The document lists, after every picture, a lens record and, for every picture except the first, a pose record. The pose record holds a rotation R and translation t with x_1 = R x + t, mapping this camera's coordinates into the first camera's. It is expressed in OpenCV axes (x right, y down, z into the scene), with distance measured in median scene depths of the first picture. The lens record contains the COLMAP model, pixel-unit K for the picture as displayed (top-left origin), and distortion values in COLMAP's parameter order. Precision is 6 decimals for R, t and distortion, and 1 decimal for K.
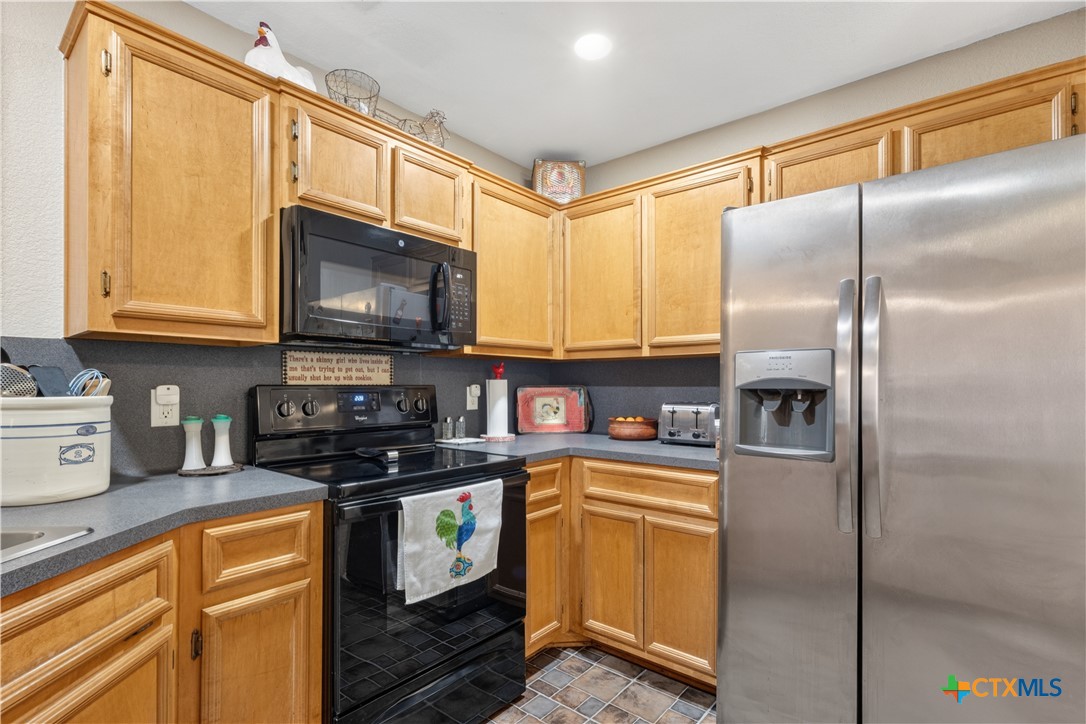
lens RADIAL K [[508.1, 0, 543.7], [0, 508.1, 380.7], [0, 0, 1]] dist [0.001070, 0.000315]
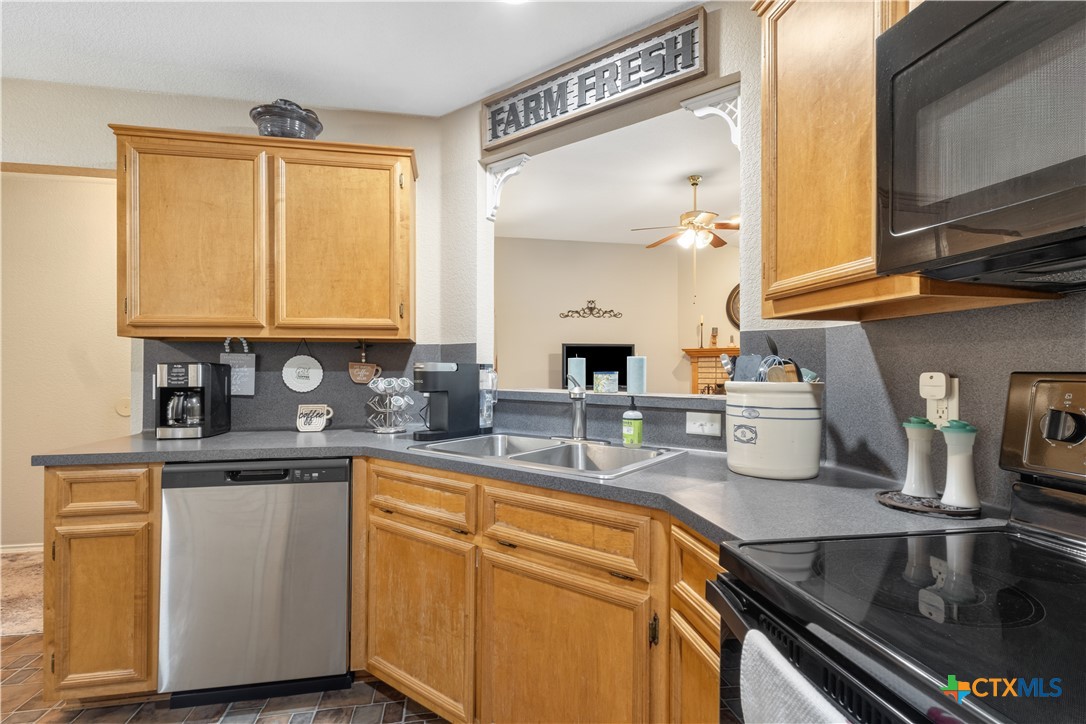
lens RADIAL K [[507.2, 0, 546.4], [0, 507.2, 367.0], [0, 0, 1]] dist [0.005975, 0.000095]
pose [[-0.637804, -0.006540, -0.770171, 0.130495], [0.003019, 0.999935, -0.010990, 0.006727], [0.770193, -0.009335, -0.637743, 0.890643]]
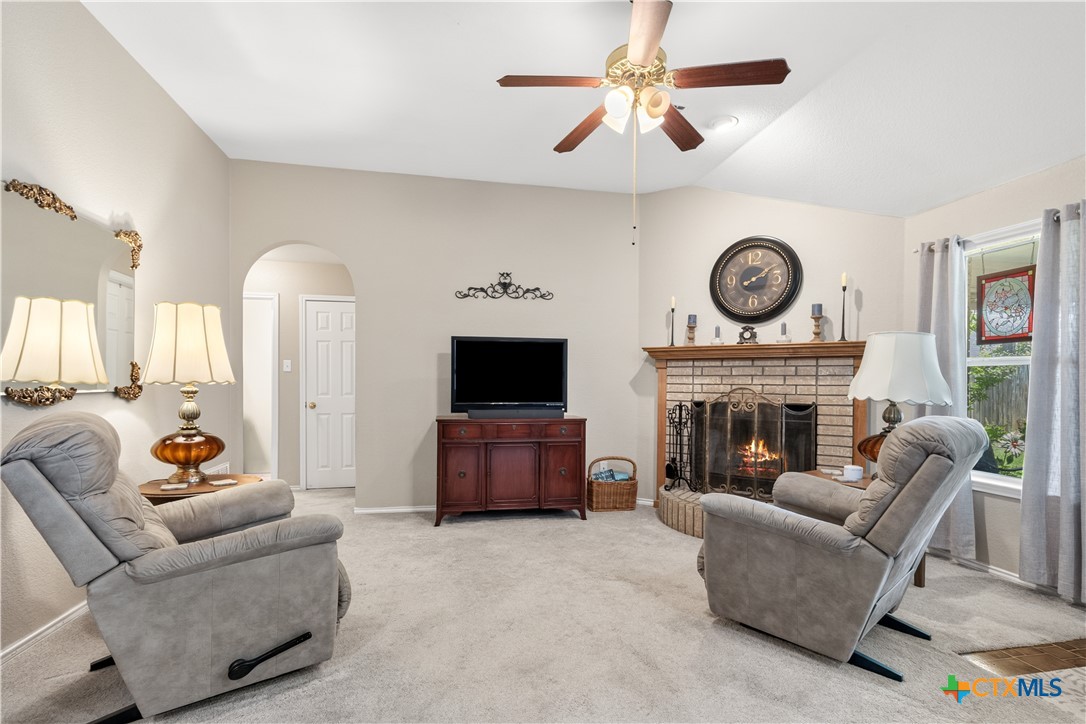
lens RADIAL K [[515.9, 0, 544.3], [0, 515.9, 379.1], [0, 0, 1]] dist [0.001781, 0.000582]
pose [[-0.632365, -0.006423, -0.774644, -1.189622], [-0.004269, 0.999979, -0.004807, 0.001955], [0.774659, 0.000267, -0.632379, 0.475710]]
